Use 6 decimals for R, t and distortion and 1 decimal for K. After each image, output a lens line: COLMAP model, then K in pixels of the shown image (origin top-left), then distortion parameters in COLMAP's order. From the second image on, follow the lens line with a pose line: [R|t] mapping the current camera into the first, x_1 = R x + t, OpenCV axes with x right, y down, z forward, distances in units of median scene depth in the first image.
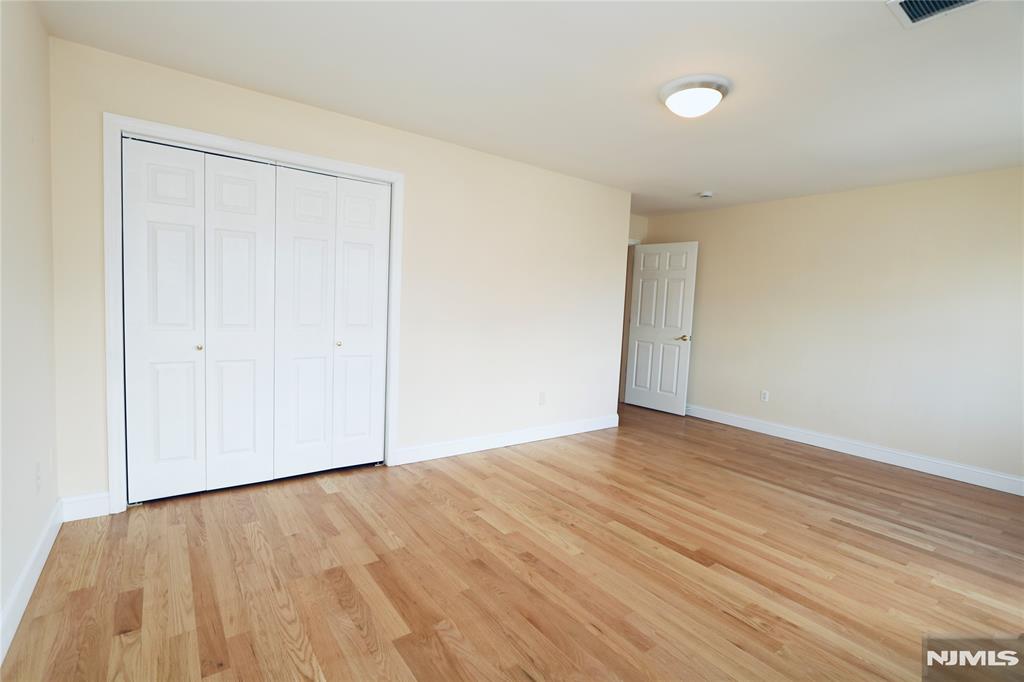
lens RADIAL K [[467.8, 0, 508.2], [0, 467.8, 336.1], [0, 0, 1]] dist [-0.021152, 0.003531]
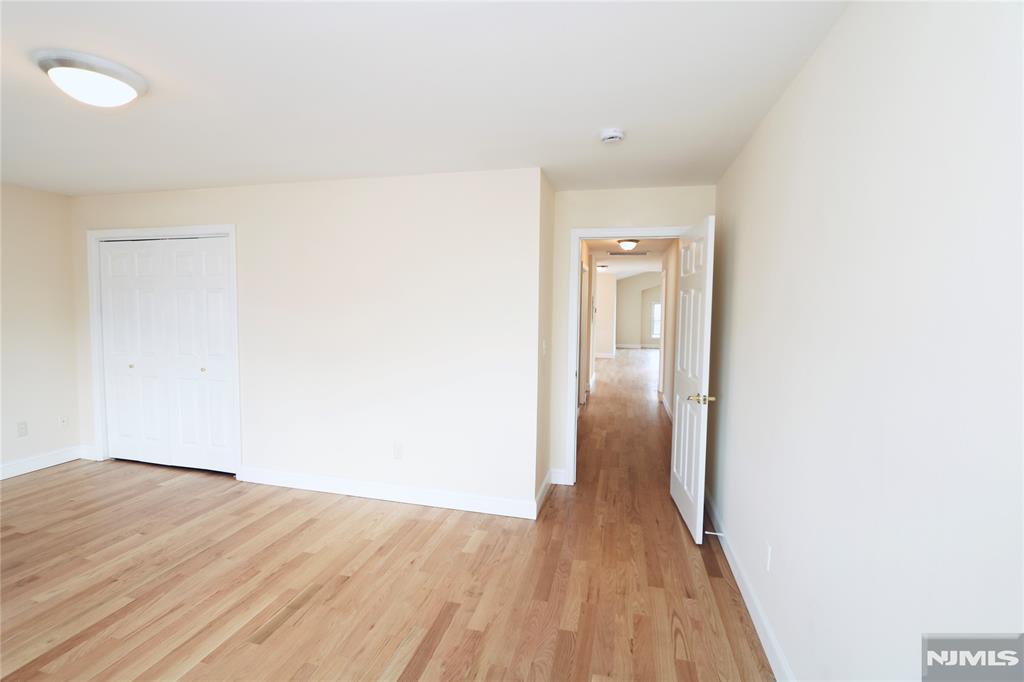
lens RADIAL K [[467.8, 0, 503.2], [0, 467.8, 335.7], [0, 0, 1]] dist [-0.021152, 0.003531]
pose [[0.637186, 0.008865, -0.770659, 1.326970], [-0.042058, 0.998844, -0.023284, -0.095331], [0.769561, 0.047248, 0.636823, 0.980008]]
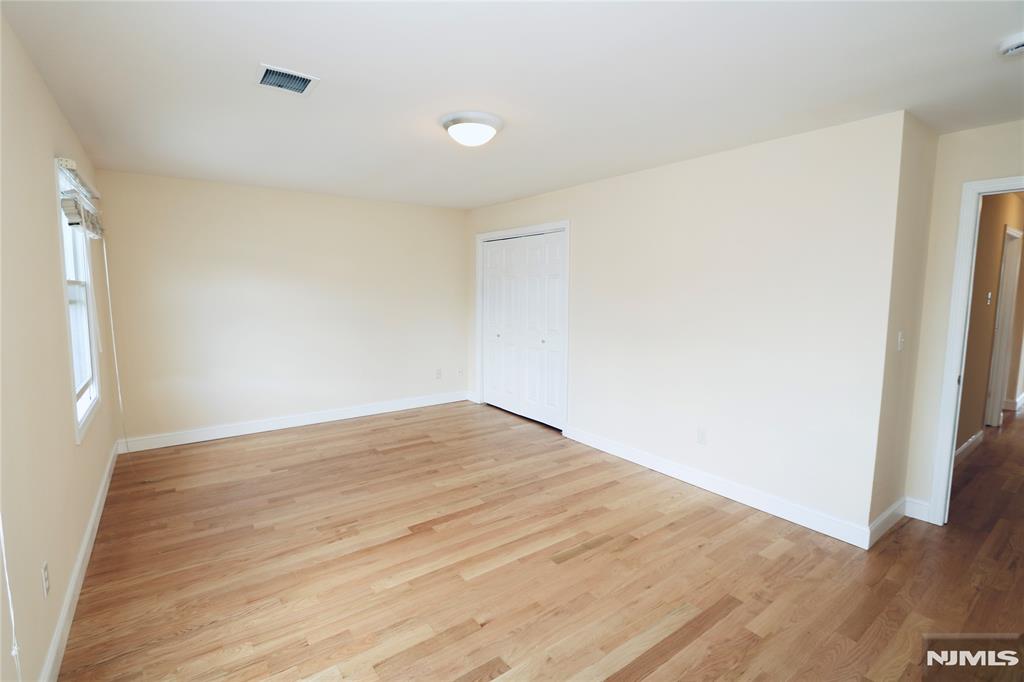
lens RADIAL K [[467.8, 0, 502.3], [0, 467.8, 336.9], [0, 0, 1]] dist [-0.021152, 0.003531]
pose [[-0.004794, 0.058183, -0.998294, 1.407163], [-0.081910, 0.994928, 0.058380, -0.094034], [0.996628, 0.082050, -0.000004, 1.029235]]
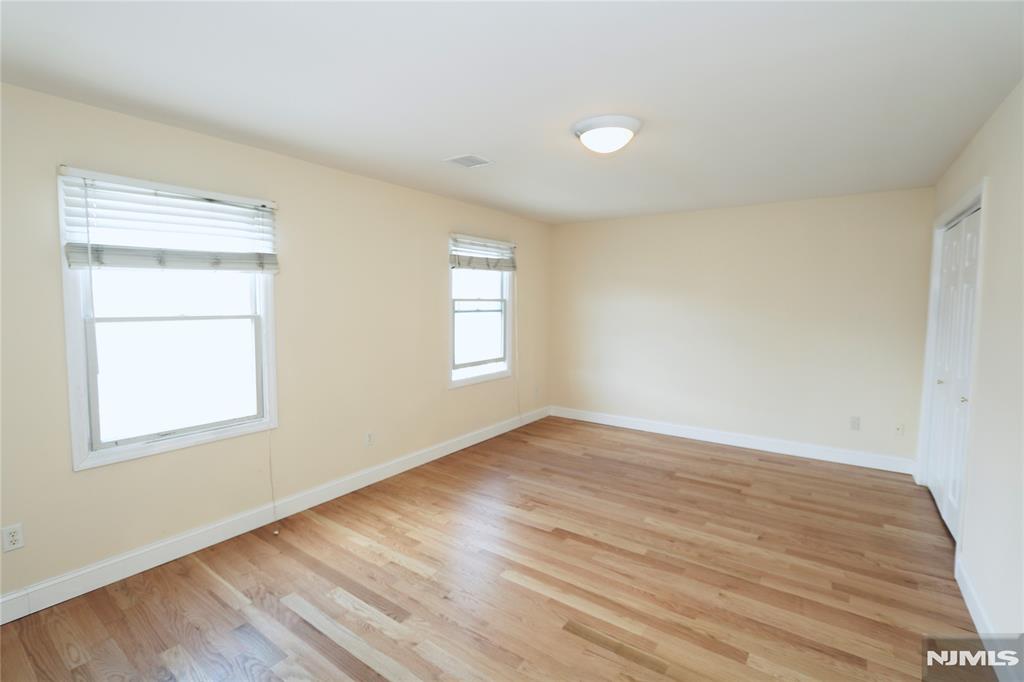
lens RADIAL K [[467.8, 0, 504.9], [0, 467.8, 340.8], [0, 0, 1]] dist [-0.021152, 0.003531]
pose [[-0.950536, -0.022795, -0.309777, 0.849363], [-0.069619, 0.987566, 0.140952, -0.181785], [0.302712, 0.155546, -0.940304, 1.813465]]
